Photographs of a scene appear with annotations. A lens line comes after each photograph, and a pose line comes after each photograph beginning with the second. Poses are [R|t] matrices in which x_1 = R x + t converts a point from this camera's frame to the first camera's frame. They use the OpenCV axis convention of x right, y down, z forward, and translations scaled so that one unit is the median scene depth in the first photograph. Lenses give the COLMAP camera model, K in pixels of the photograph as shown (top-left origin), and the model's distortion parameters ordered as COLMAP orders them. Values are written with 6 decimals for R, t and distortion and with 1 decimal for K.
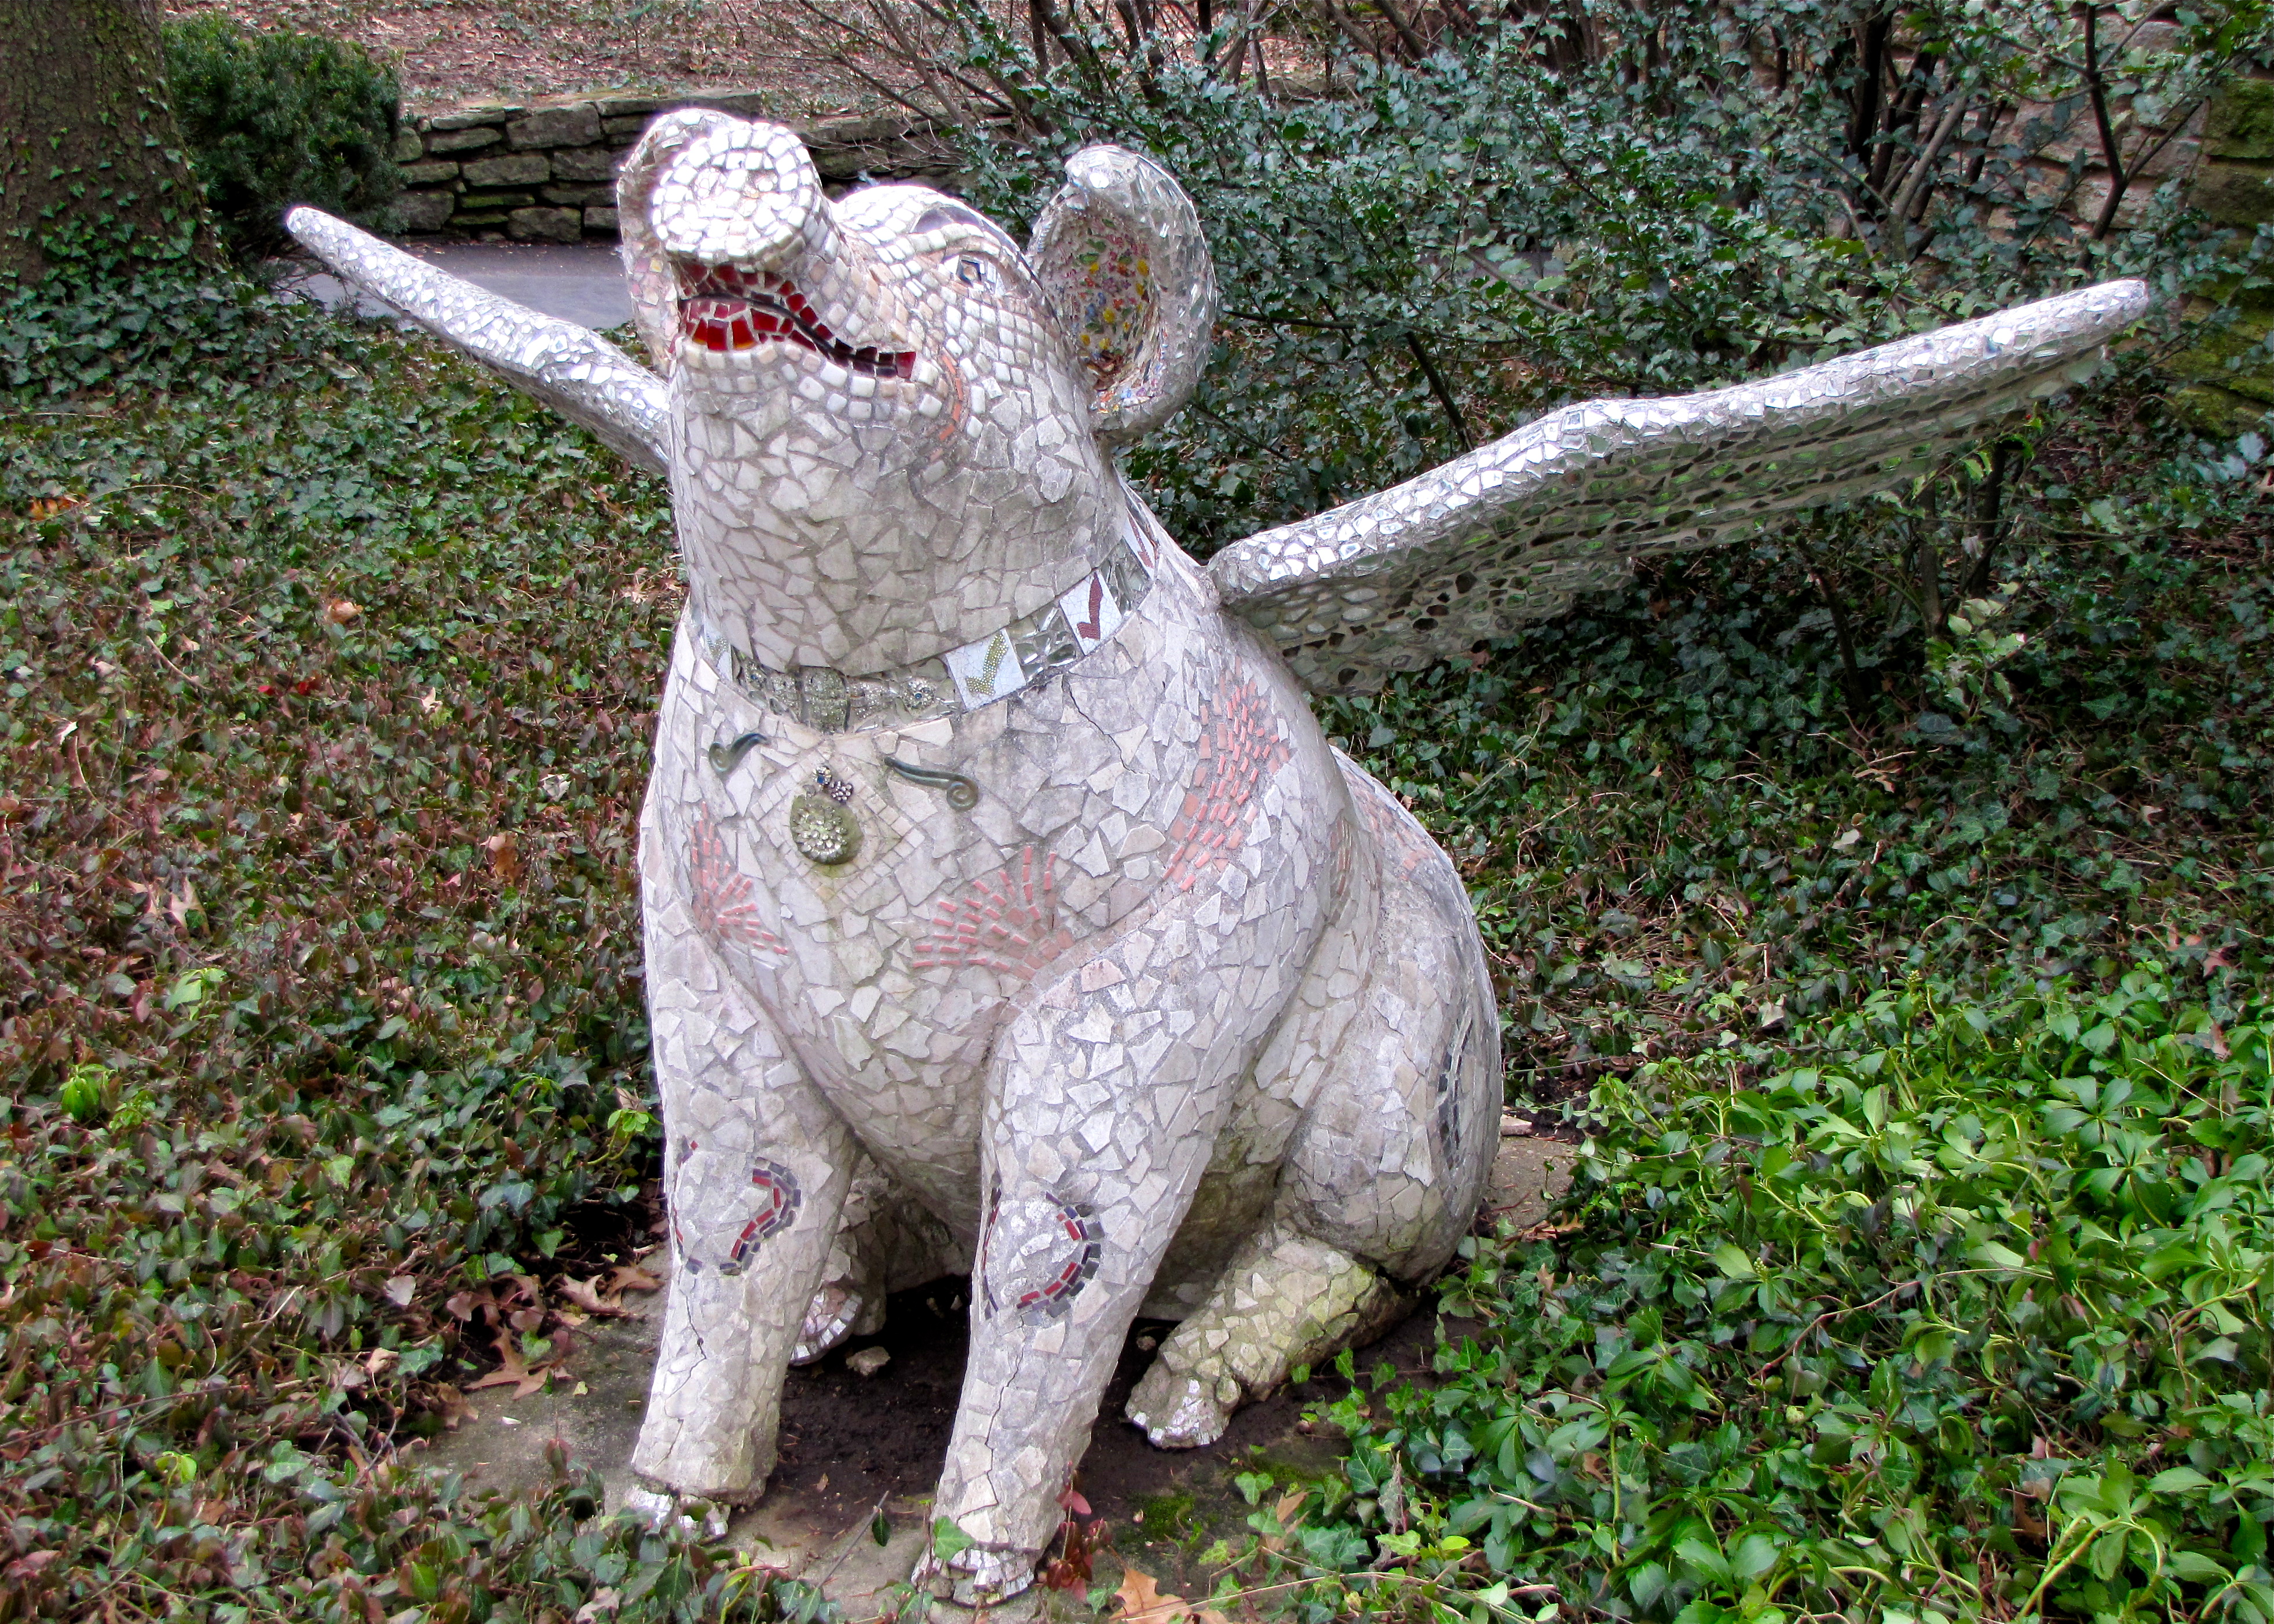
lens RADIAL K [[3398.3, 0, 1150.7], [0, 3398.3, 748.9], [0, 0, 1]] dist [0.052656, 0.000000]
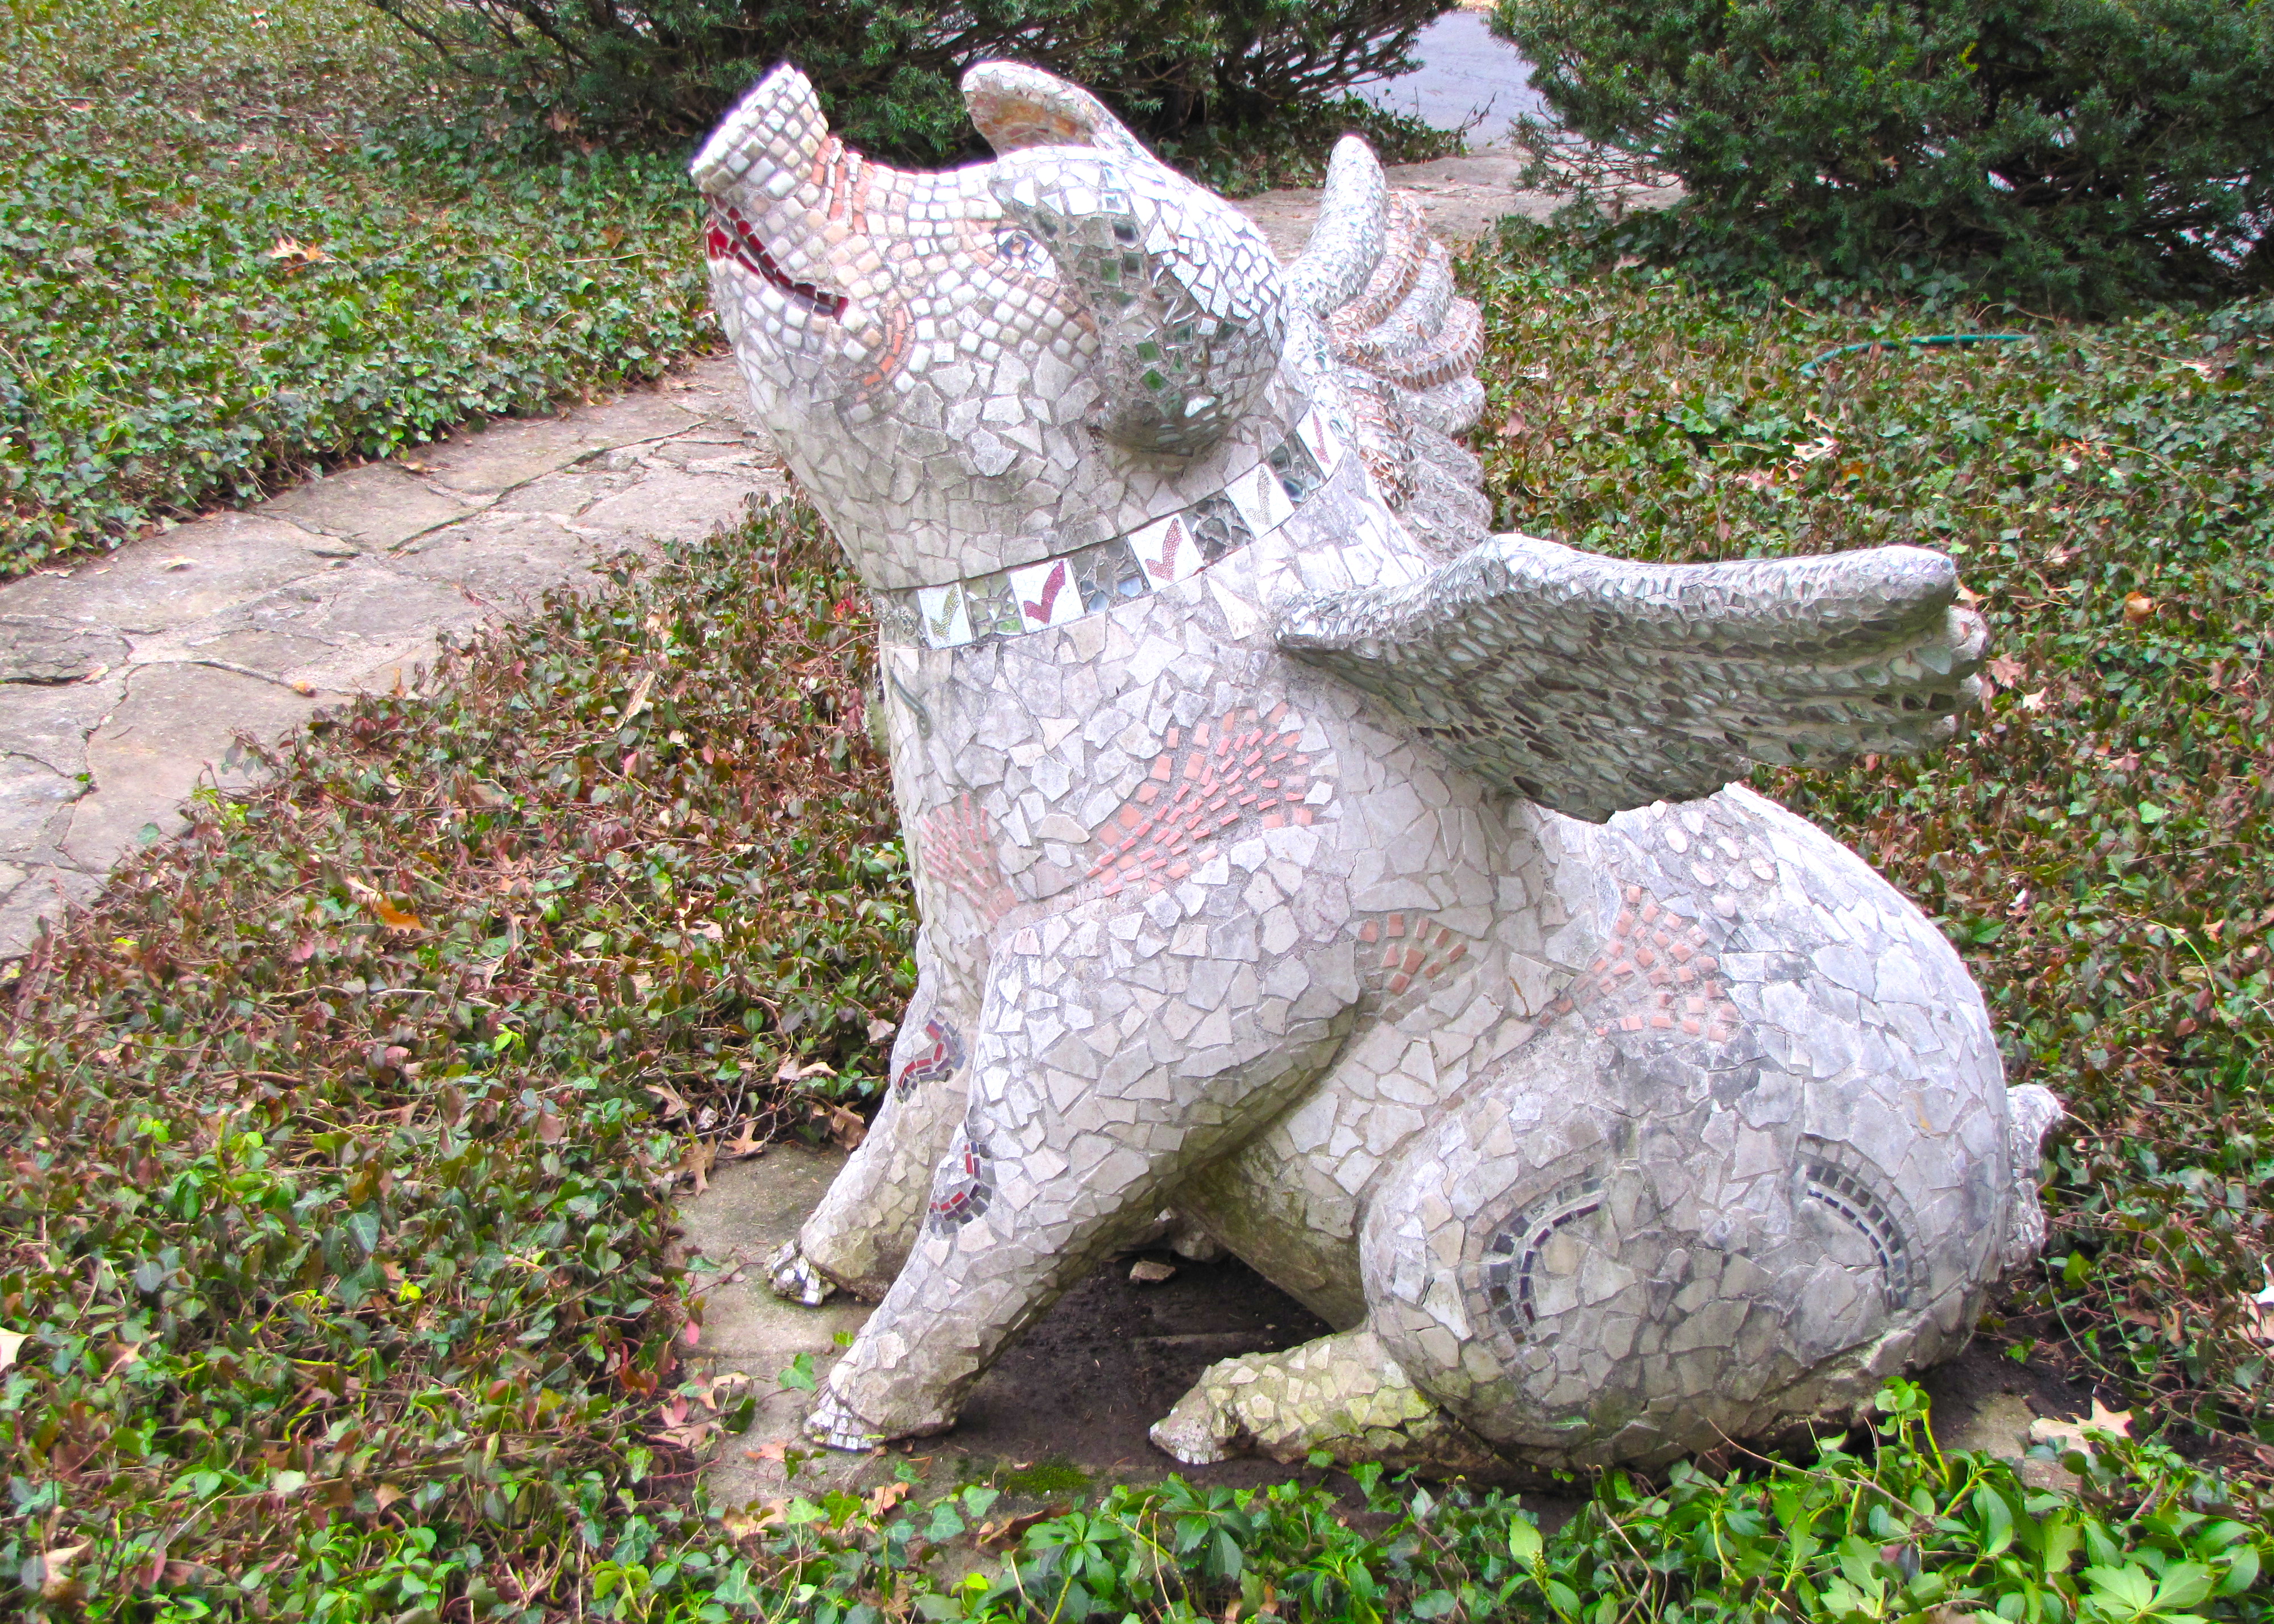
lens RADIAL K [[3398.2, 0, 1138.6], [0, 3398.2, 819.5], [0, 0, 1]] dist [0.052656, 0.000000]
pose [[0.536077, 0.317093, -0.782351, 0.840448], [-0.282207, 0.940767, 0.187929, -0.181283], [0.795601, 0.120040, 0.593810, 0.426148]]
